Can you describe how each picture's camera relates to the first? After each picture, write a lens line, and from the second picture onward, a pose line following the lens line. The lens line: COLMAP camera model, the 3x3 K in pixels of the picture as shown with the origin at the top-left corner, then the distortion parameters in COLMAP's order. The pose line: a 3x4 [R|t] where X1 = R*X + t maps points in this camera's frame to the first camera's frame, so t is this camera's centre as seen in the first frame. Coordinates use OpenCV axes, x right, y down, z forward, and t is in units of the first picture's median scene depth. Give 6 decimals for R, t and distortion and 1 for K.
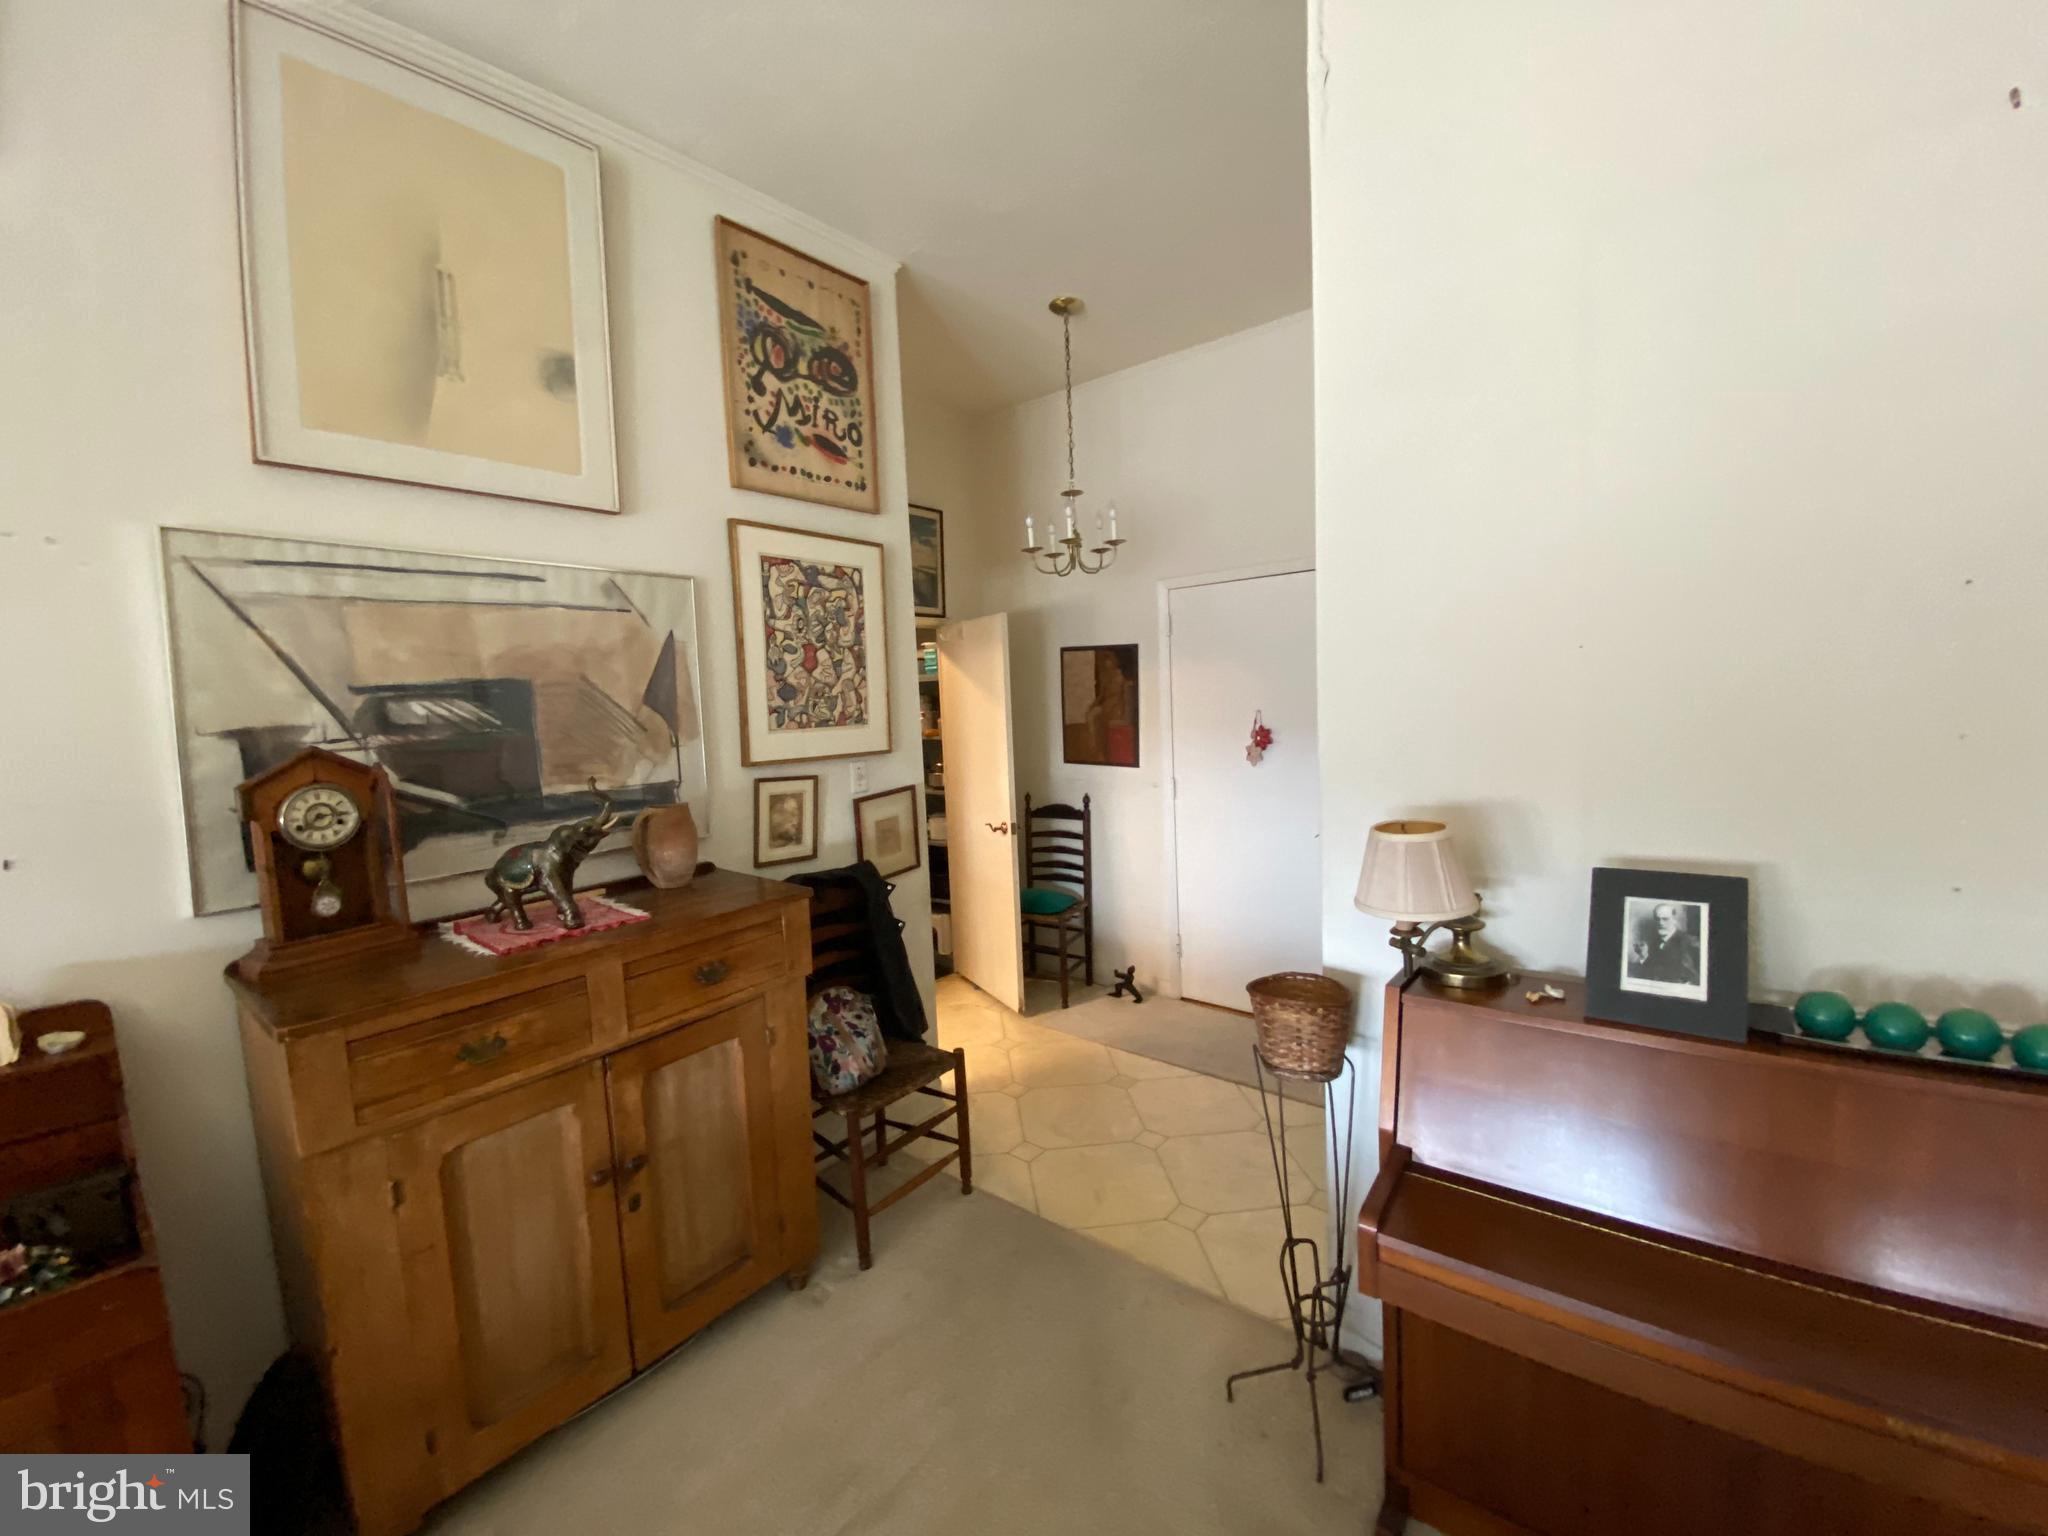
lens RADIAL K [[838.2, 0, 1017.7], [0, 838.2, 763.0], [0, 0, 1]] dist [0.005089, -0.014855]
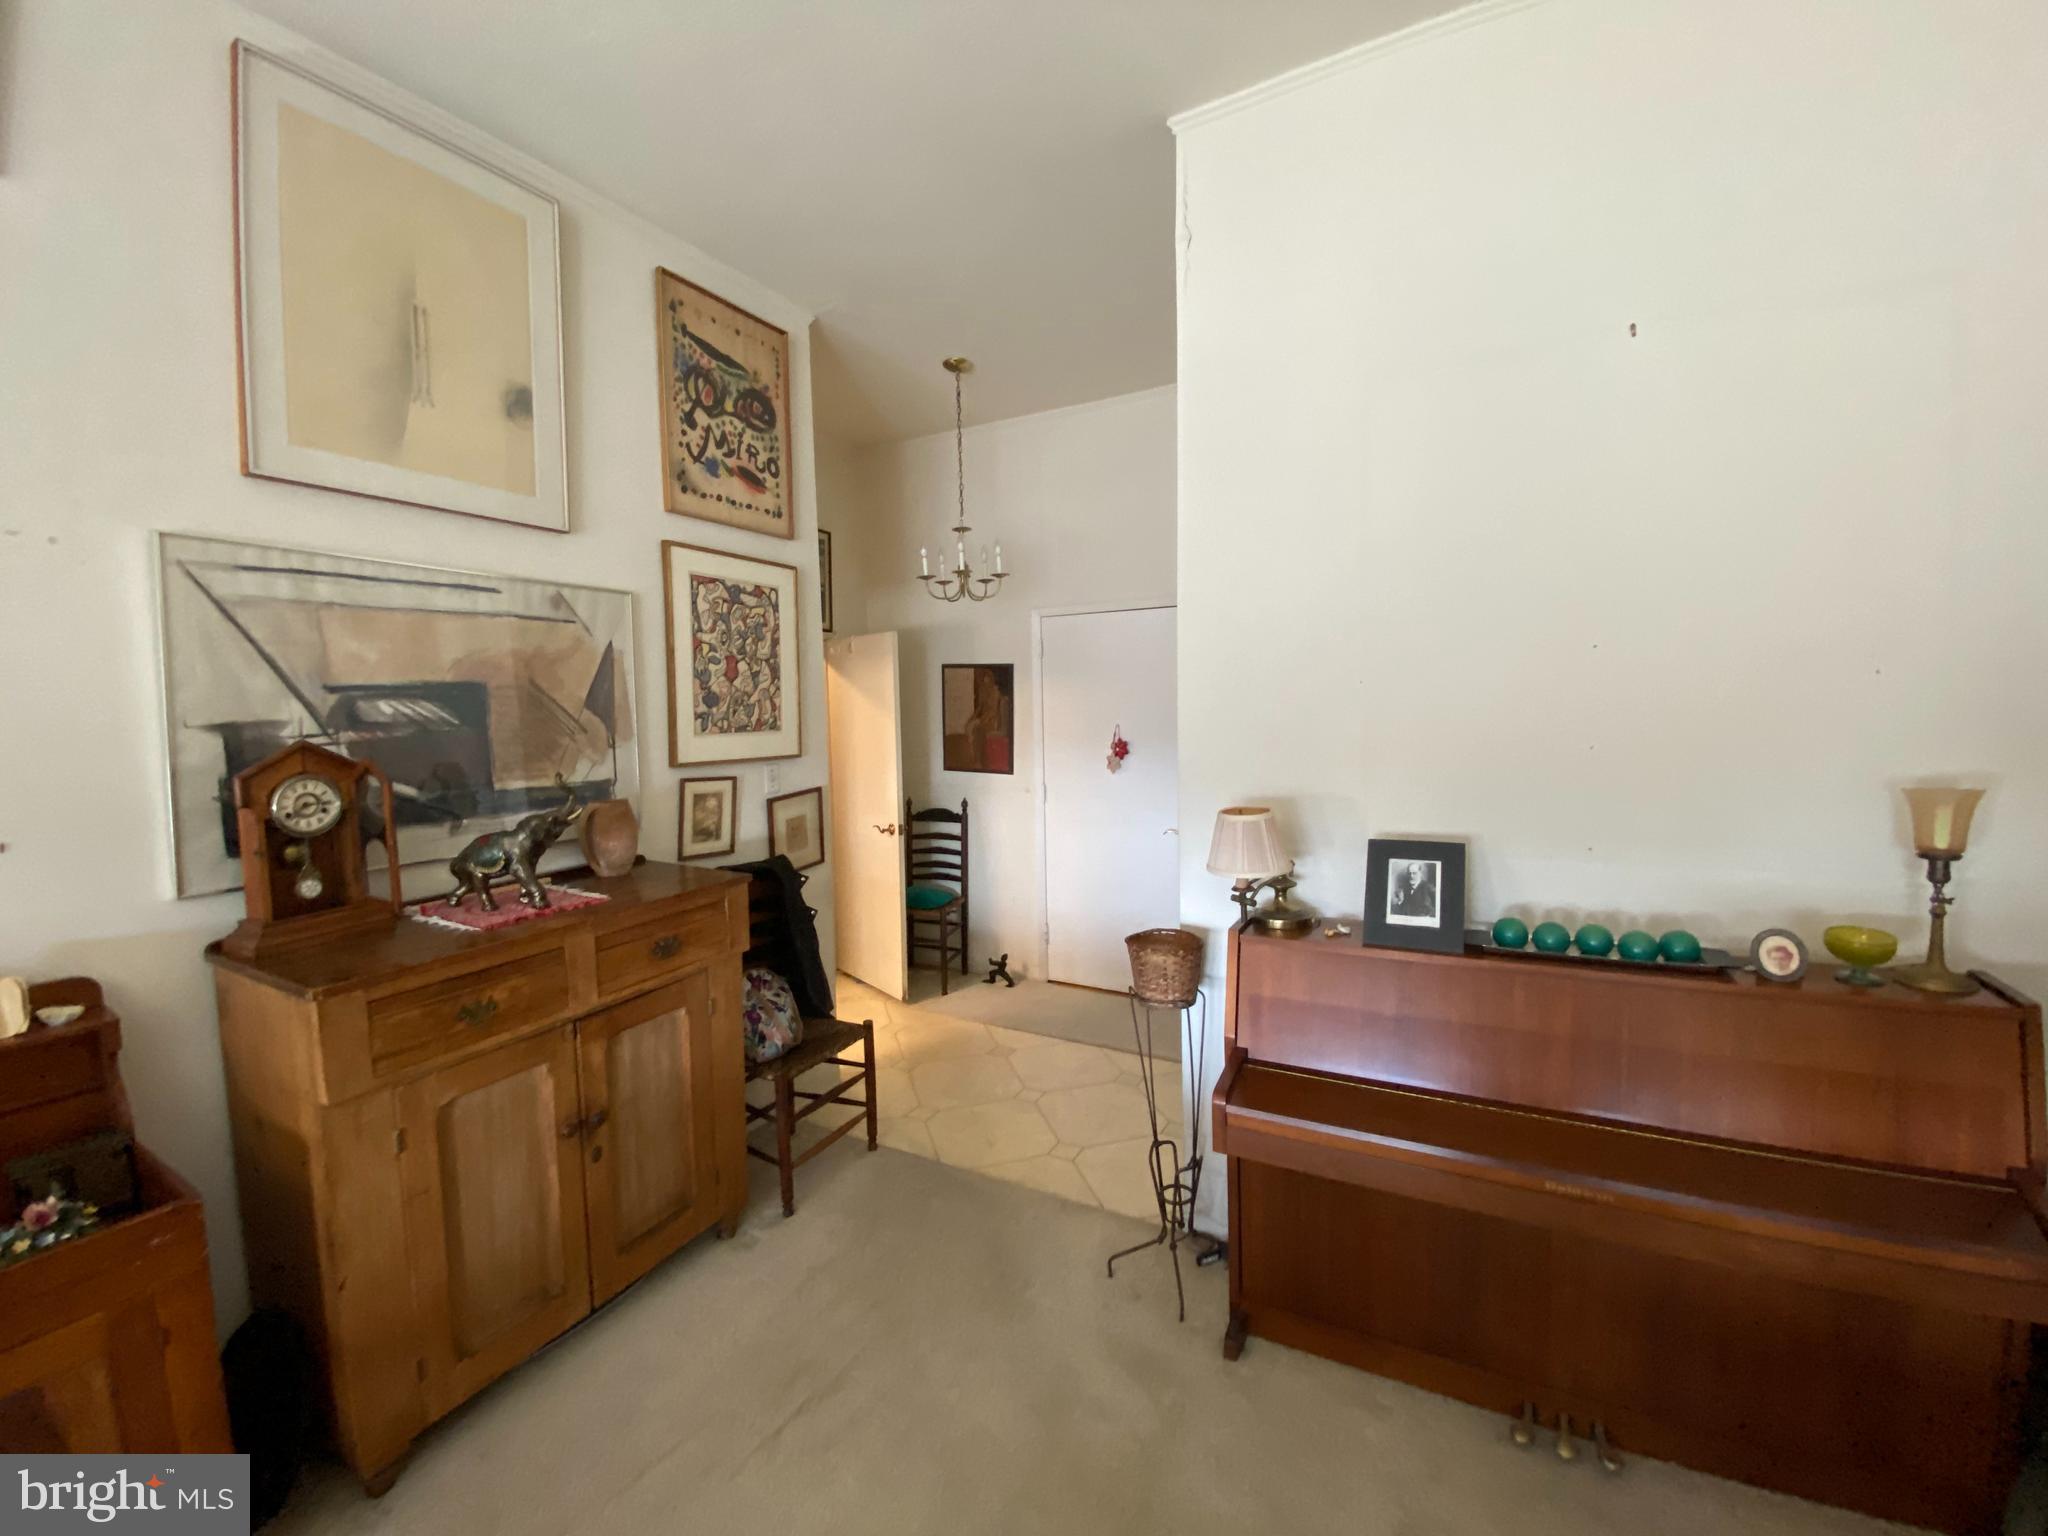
lens RADIAL K [[838.2, 0, 1027.2], [0, 838.2, 762.0], [0, 0, 1]] dist [0.005089, -0.014855]
pose [[0.981143, 0.008741, 0.193086, -0.114030], [-0.005340, 0.999821, -0.018127, 0.020321], [-0.193210, 0.016754, 0.981014, -0.211308]]
